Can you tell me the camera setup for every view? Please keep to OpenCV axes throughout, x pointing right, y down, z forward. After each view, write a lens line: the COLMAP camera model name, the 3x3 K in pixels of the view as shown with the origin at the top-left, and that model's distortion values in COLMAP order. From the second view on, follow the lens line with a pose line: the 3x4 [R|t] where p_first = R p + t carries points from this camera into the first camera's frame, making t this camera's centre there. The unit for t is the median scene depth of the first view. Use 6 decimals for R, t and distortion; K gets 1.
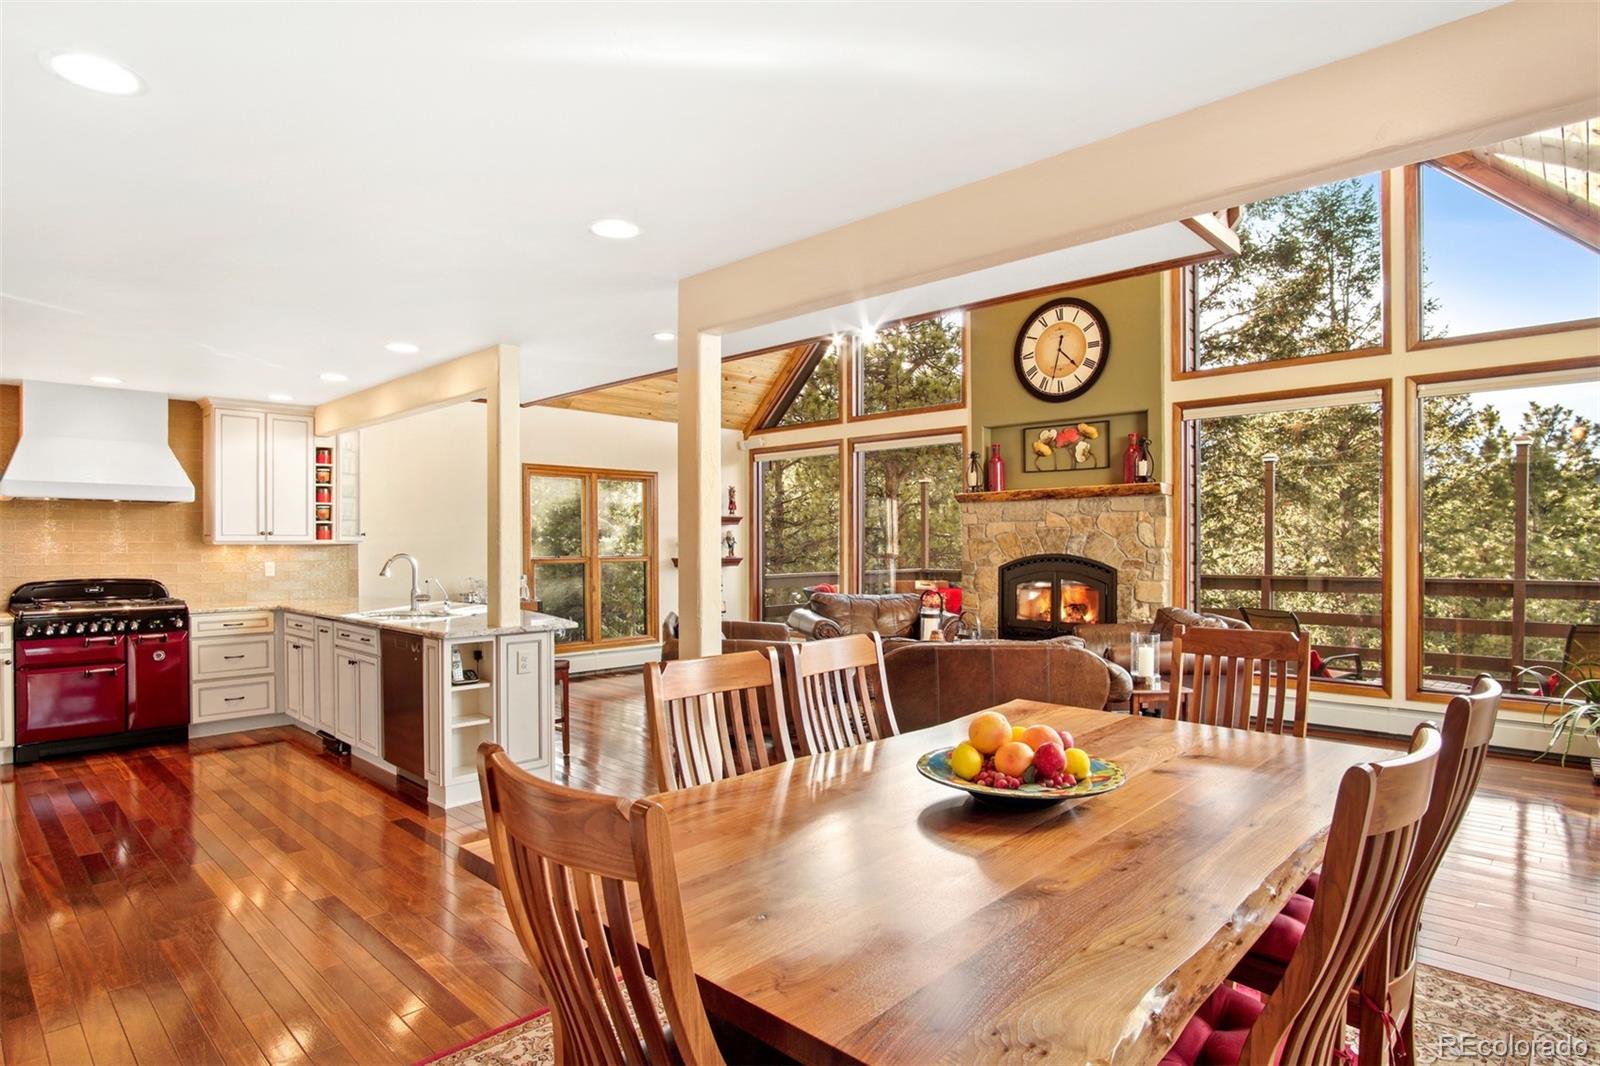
lens RADIAL K [[853.0, 0, 798.3], [0, 853.0, 541.5], [0, 0, 1]] dist [-0.027974, -0.000188]
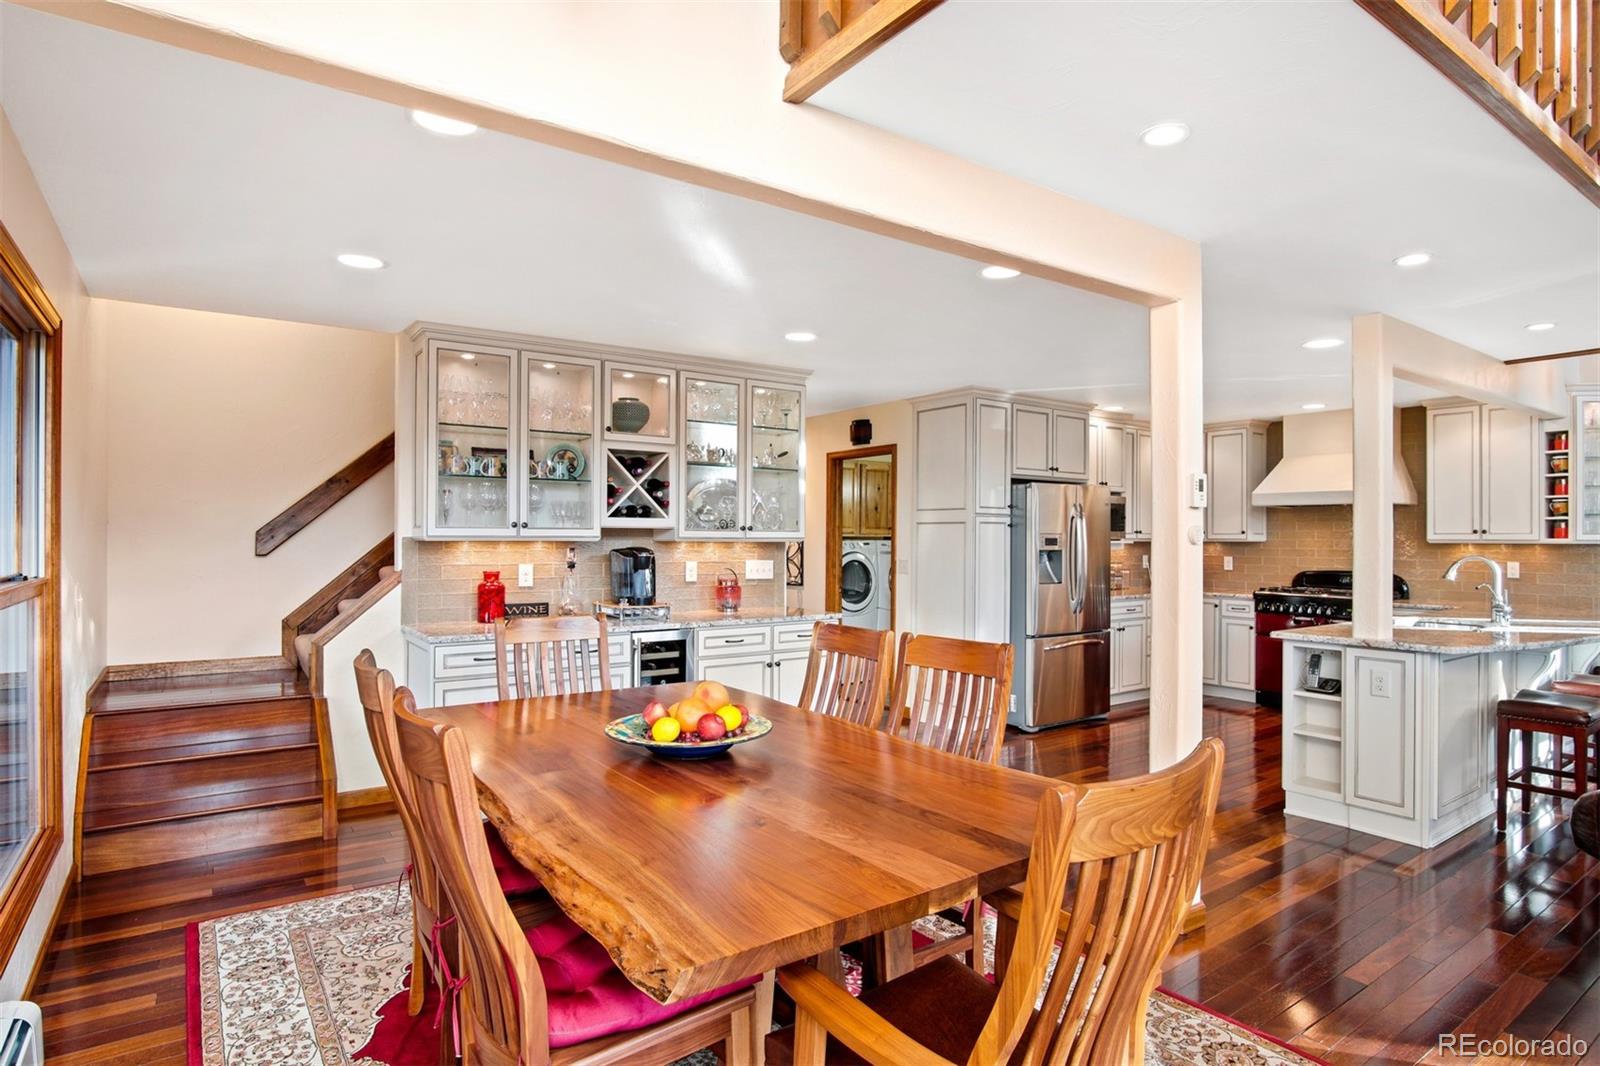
lens RADIAL K [[853.0, 0, 798.3], [0, 853.0, 541.5], [0, 0, 1]] dist [-0.027974, -0.000188]
pose [[-0.200223, 0.006147, -0.979731, 0.453149], [-0.002609, 0.999973, 0.006807, -0.003098], [0.979747, 0.003919, -0.200202, 0.447253]]
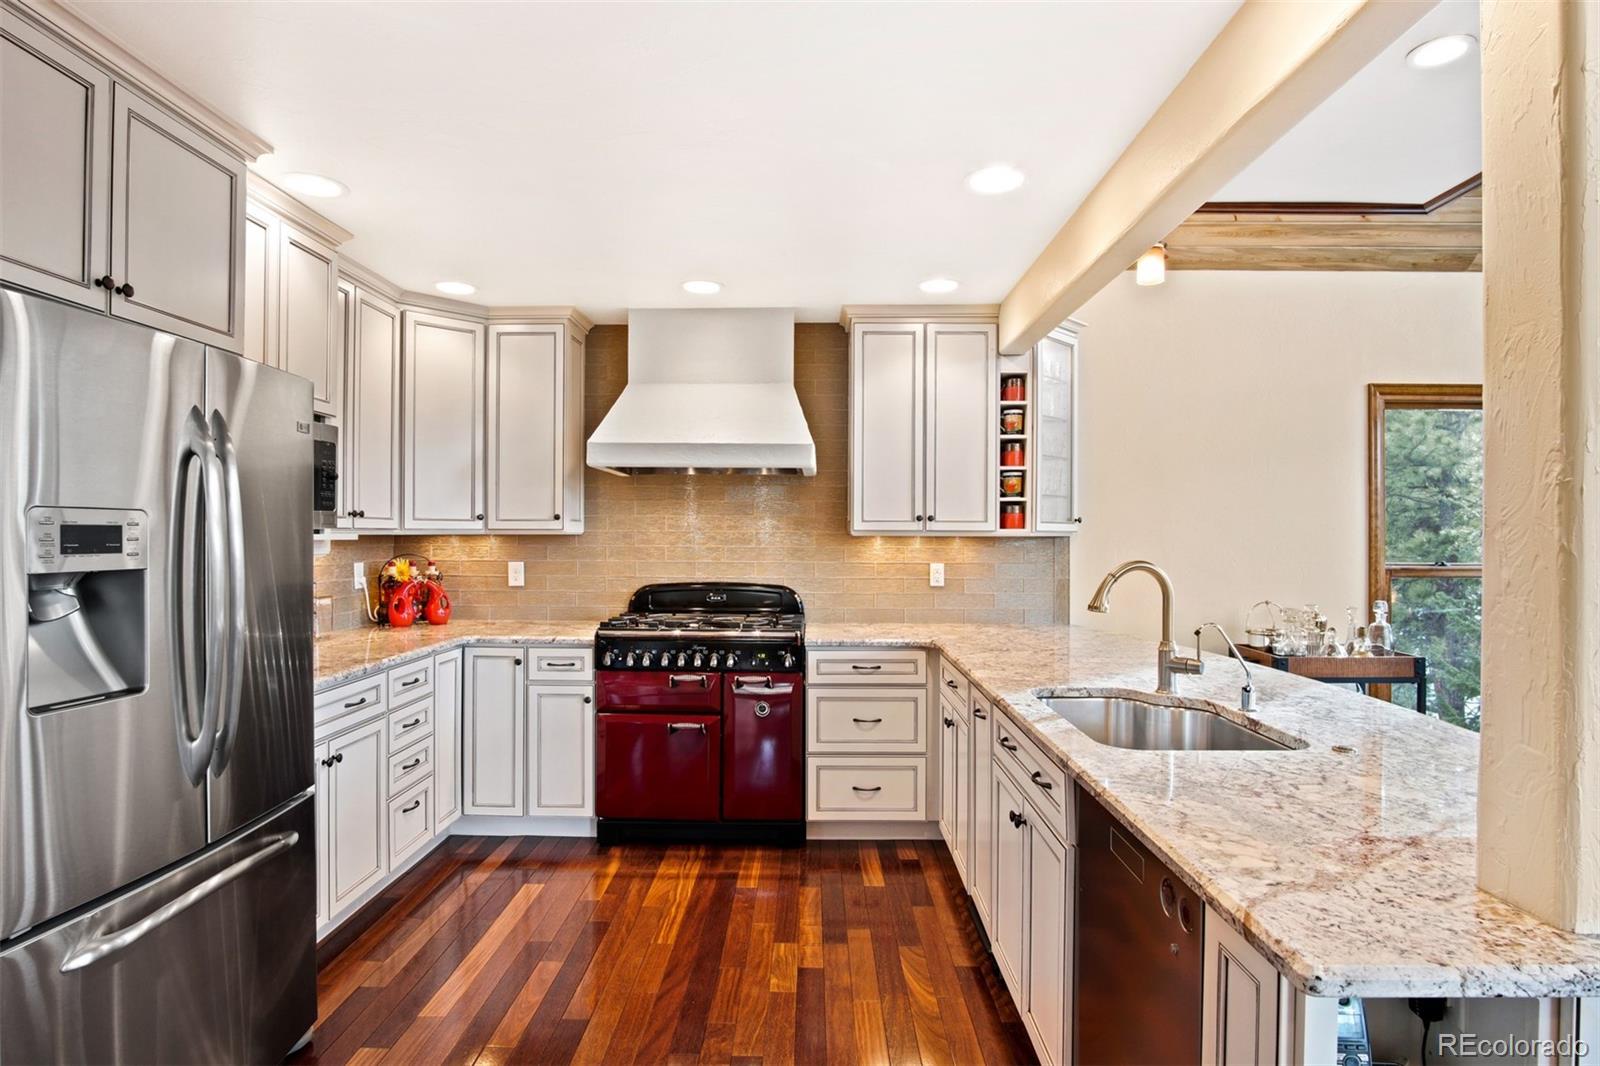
lens RADIAL K [[853.0, 0, 798.3], [0, 853.0, 541.5], [0, 0, 1]] dist [-0.027974, -0.000188]
pose [[0.677037, 0.011744, -0.735855, -0.239945], [-0.004003, 0.999917, 0.012276, 0.000043], [0.735938, -0.005366, 0.677028, 0.521548]]
